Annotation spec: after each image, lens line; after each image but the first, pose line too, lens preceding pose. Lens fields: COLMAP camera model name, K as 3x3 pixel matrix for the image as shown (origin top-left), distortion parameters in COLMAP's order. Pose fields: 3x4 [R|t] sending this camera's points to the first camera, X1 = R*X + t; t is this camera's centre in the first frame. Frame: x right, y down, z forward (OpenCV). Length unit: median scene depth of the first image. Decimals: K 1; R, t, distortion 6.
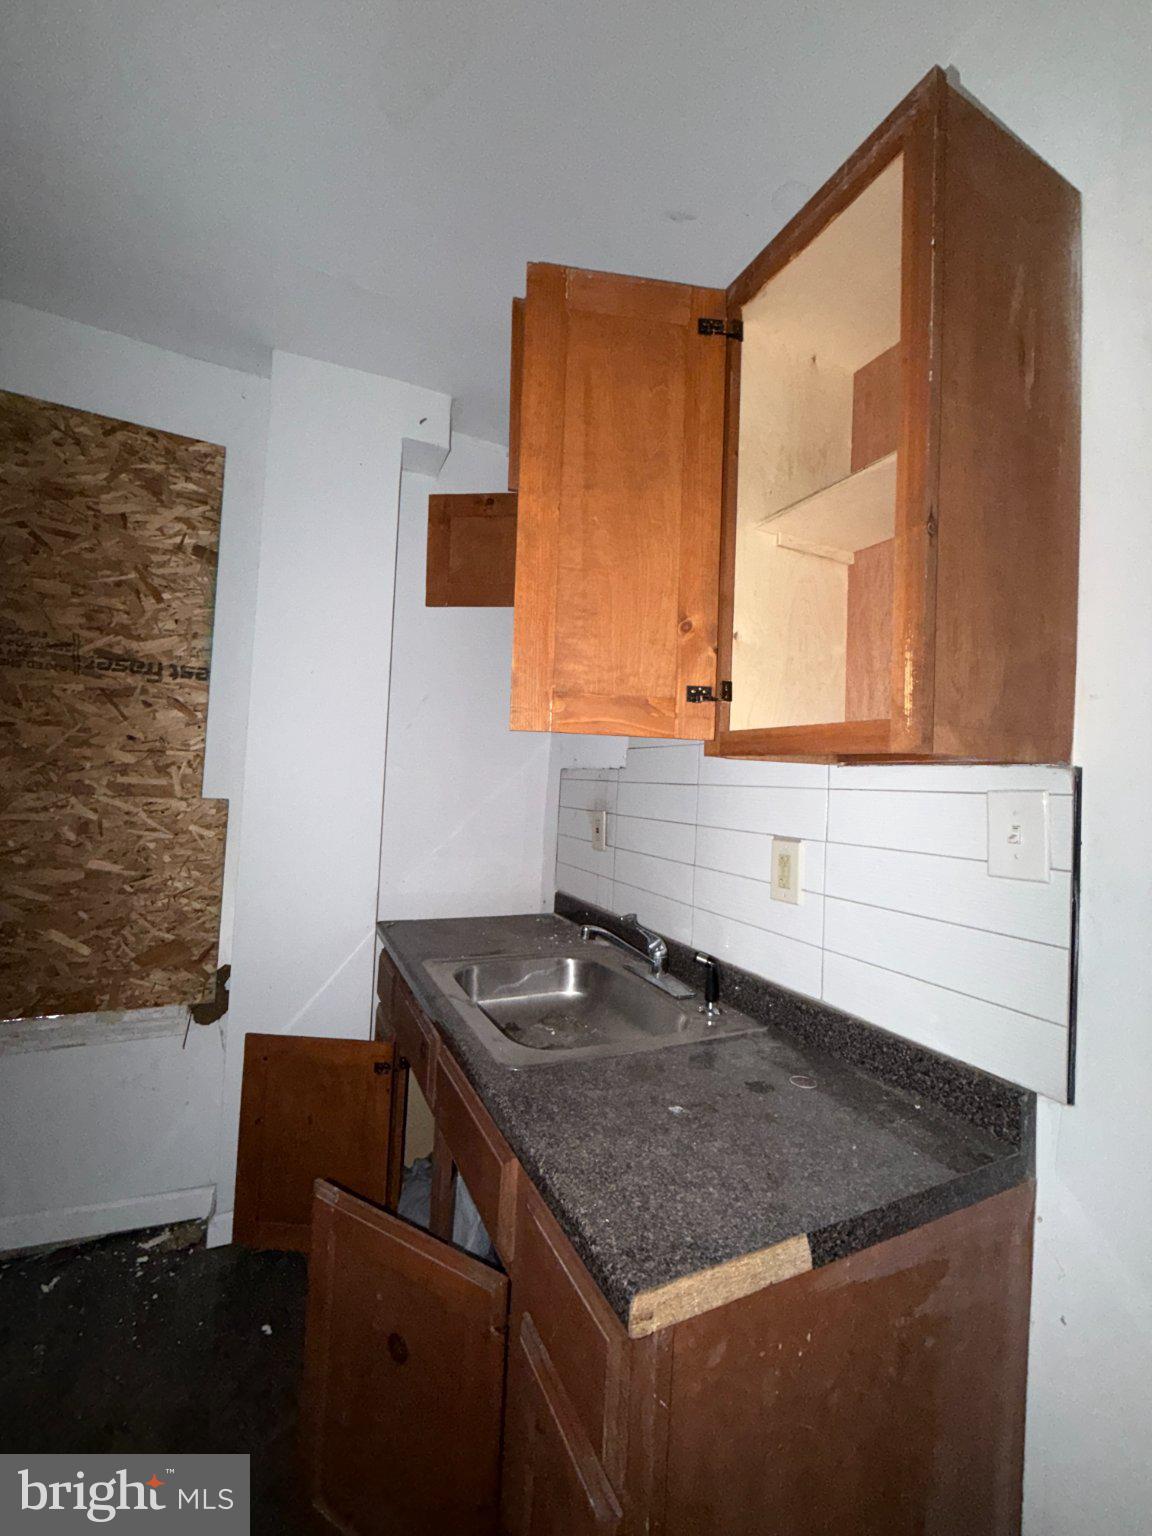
lens RADIAL K [[614.2, 0, 575.2], [0, 614.2, 767.7], [0, 0, 1]] dist [-0.000741, 0.000081]
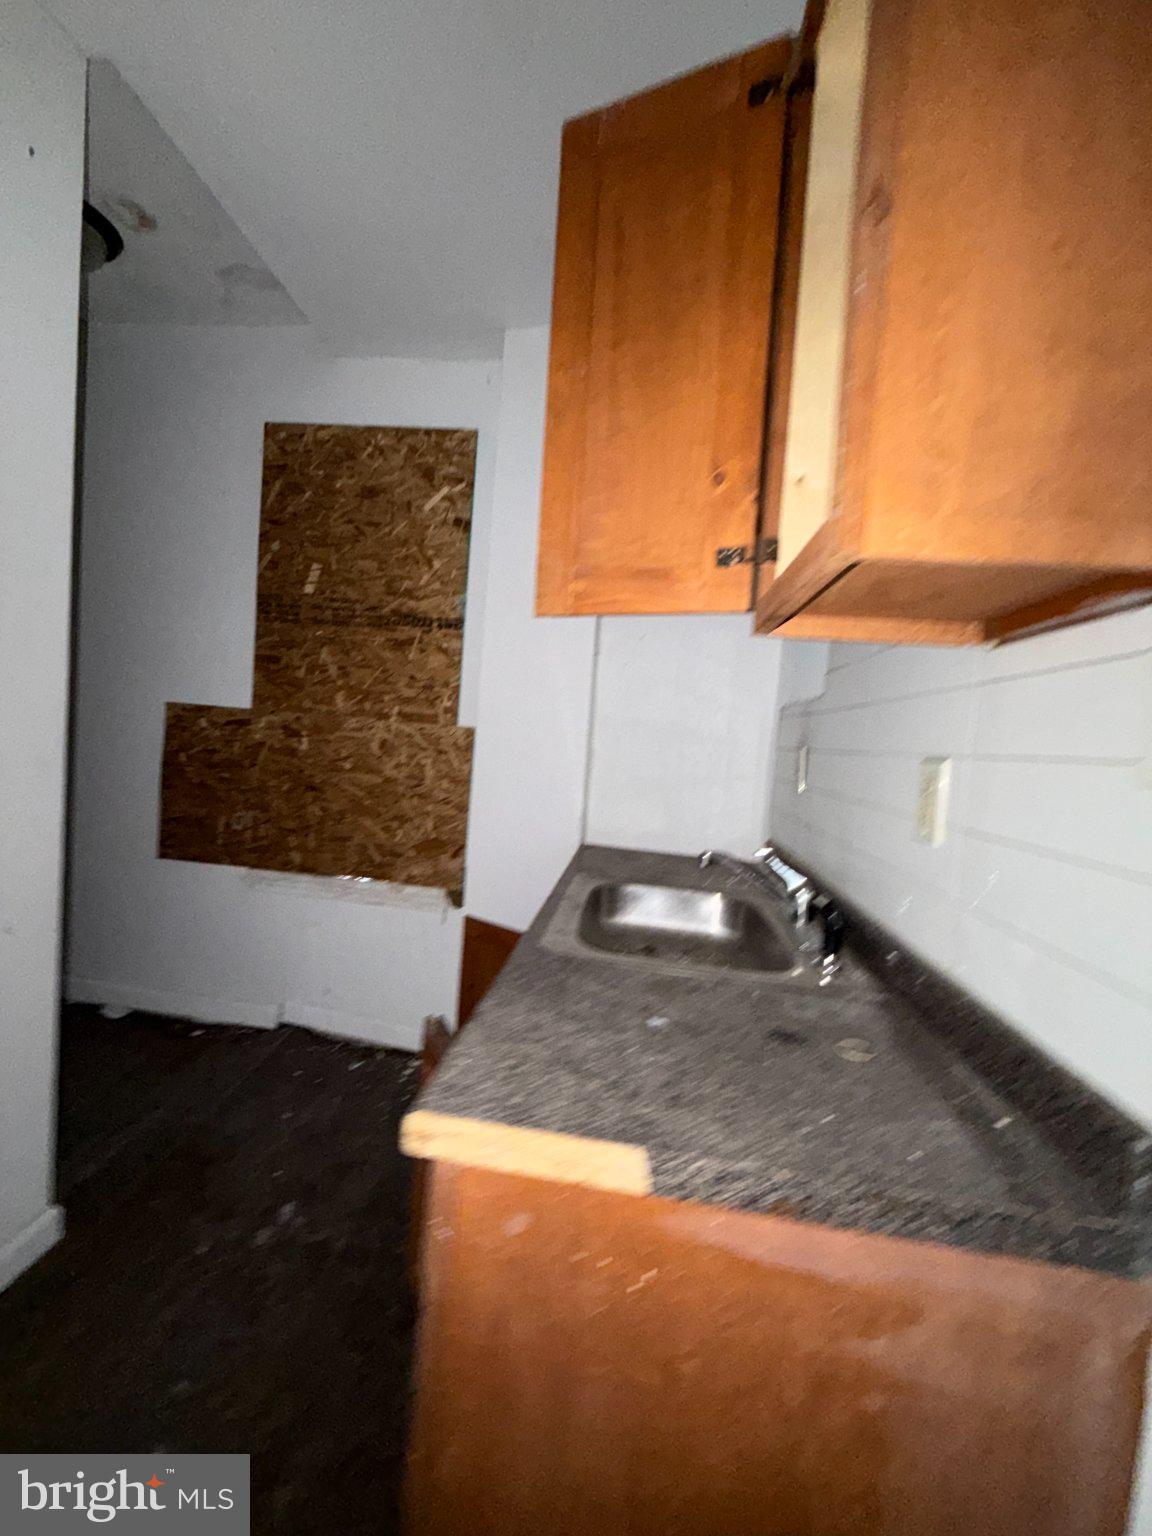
lens RADIAL K [[614.2, 0, 574.4], [0, 614.2, 769.1], [0, 0, 1]] dist [-0.000741, 0.000081]
pose [[0.838198, 0.046496, -0.543381, 0.284023], [-0.025589, 0.998615, 0.045977, 0.079150], [0.544766, -0.024633, 0.838226, 0.100257]]
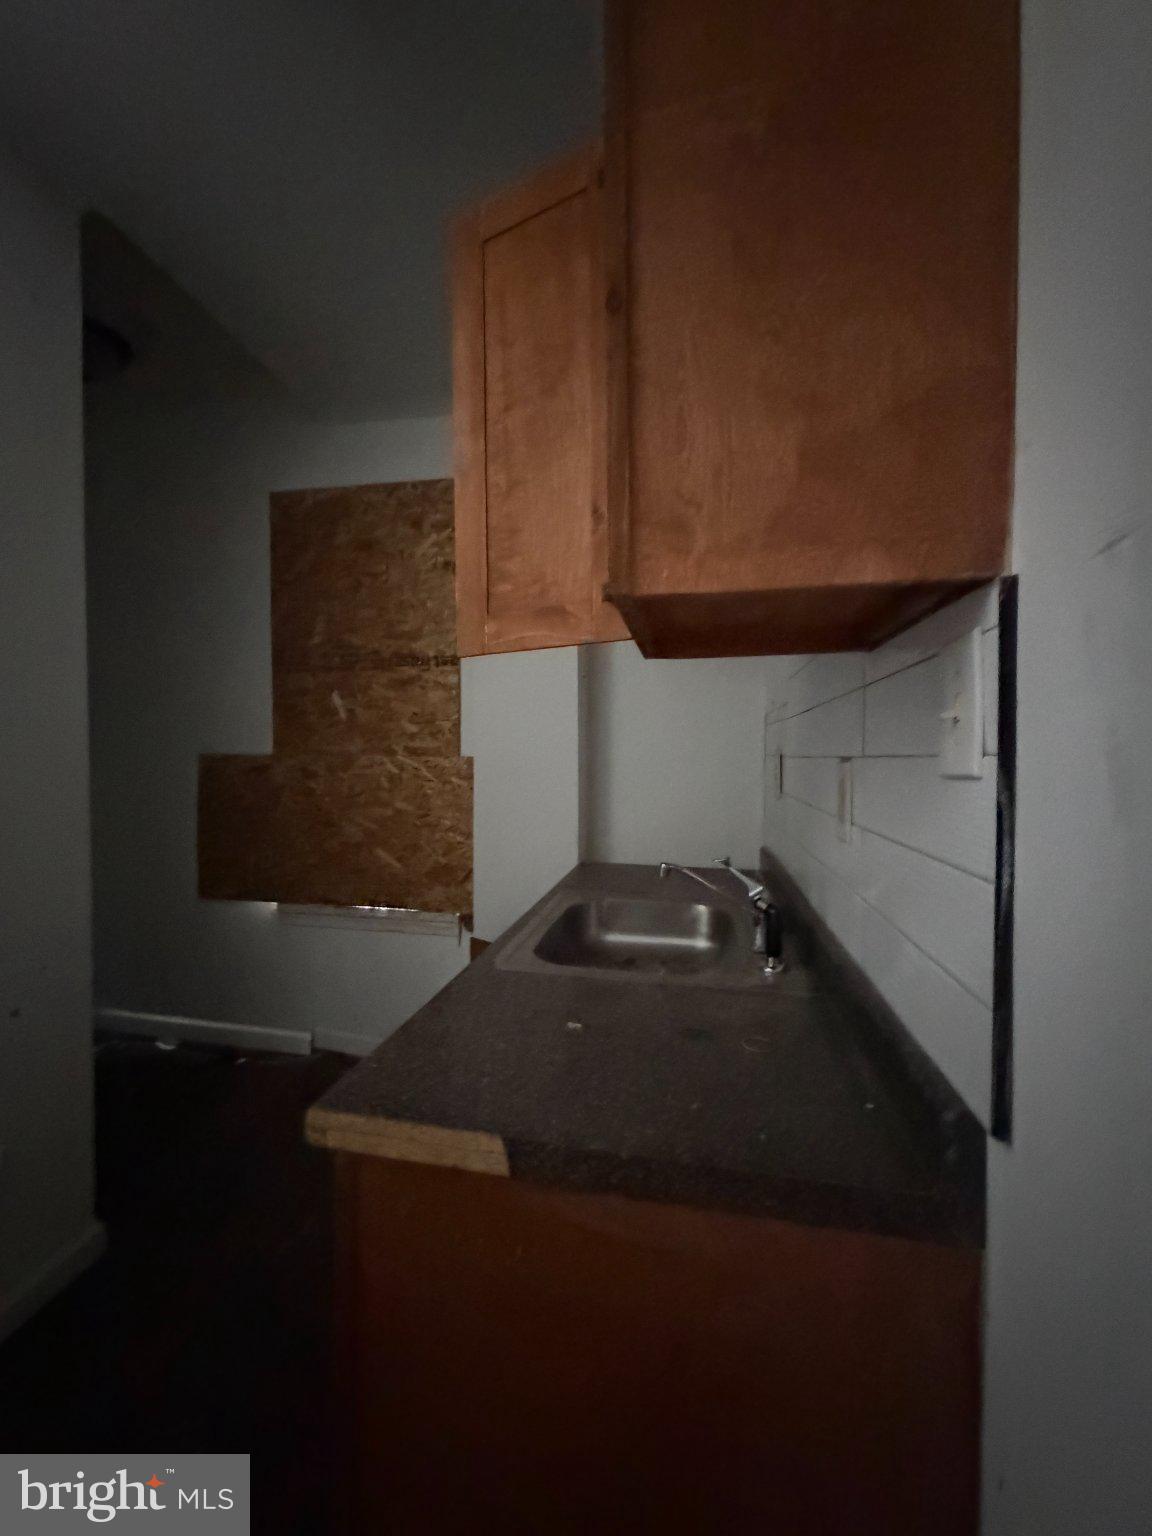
lens RADIAL K [[614.2, 0, 578.3], [0, 614.2, 769.6], [0, 0, 1]] dist [-0.000741, 0.000081]
pose [[0.792469, -0.027761, -0.609280, 0.408150], [0.046677, 0.998794, 0.015202, 0.074865], [0.608124, -0.040487, 0.792809, 0.136384]]
